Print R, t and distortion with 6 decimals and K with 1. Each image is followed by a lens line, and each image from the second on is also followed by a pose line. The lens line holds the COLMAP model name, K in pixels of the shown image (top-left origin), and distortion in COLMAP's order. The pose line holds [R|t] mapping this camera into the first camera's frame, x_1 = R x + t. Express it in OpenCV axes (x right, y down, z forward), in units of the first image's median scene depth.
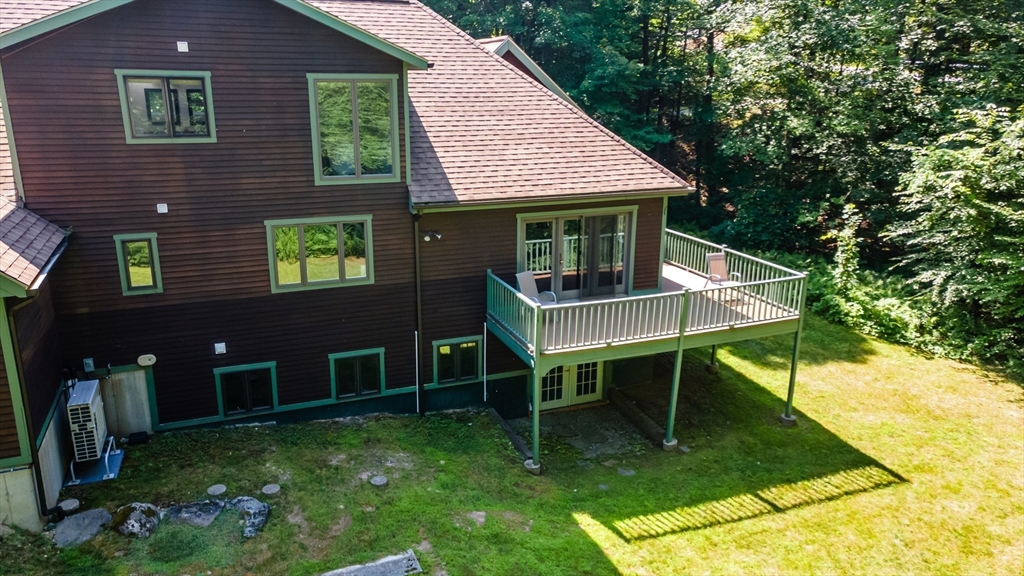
lens RADIAL K [[748.7, 0, 512.0], [0, 748.7, 288.0], [0, 0, 1]] dist [0.004191, 0.001218]
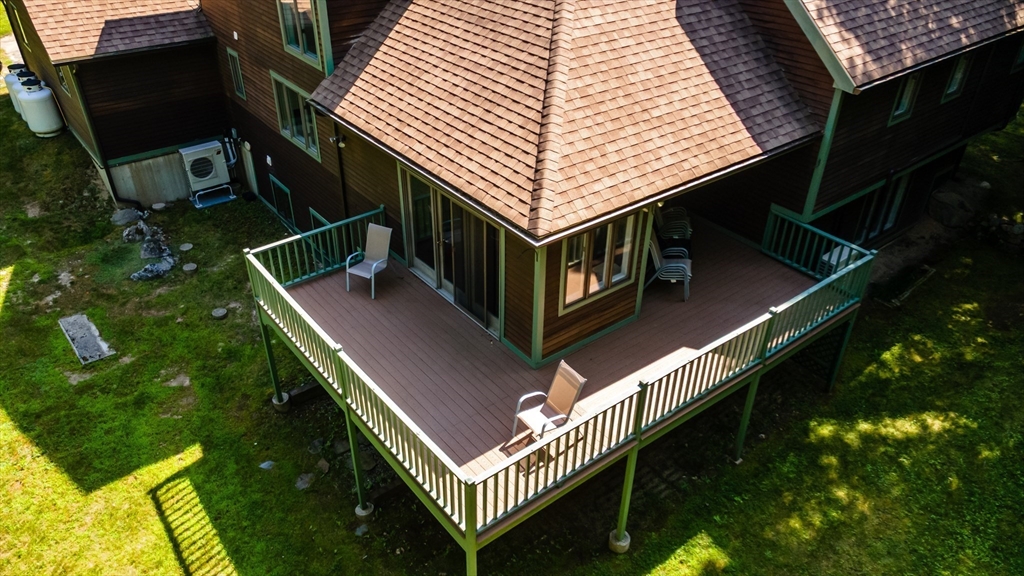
lens RADIAL K [[748.7, 0, 512.0], [0, 748.7, 288.0], [0, 0, 1]] dist [0.004191, 0.001218]
pose [[0.284873, 0.522718, -0.803500, 0.945639], [-0.280942, 0.846952, 0.451380, -0.469287], [0.916471, 0.097151, 0.388128, 1.030838]]
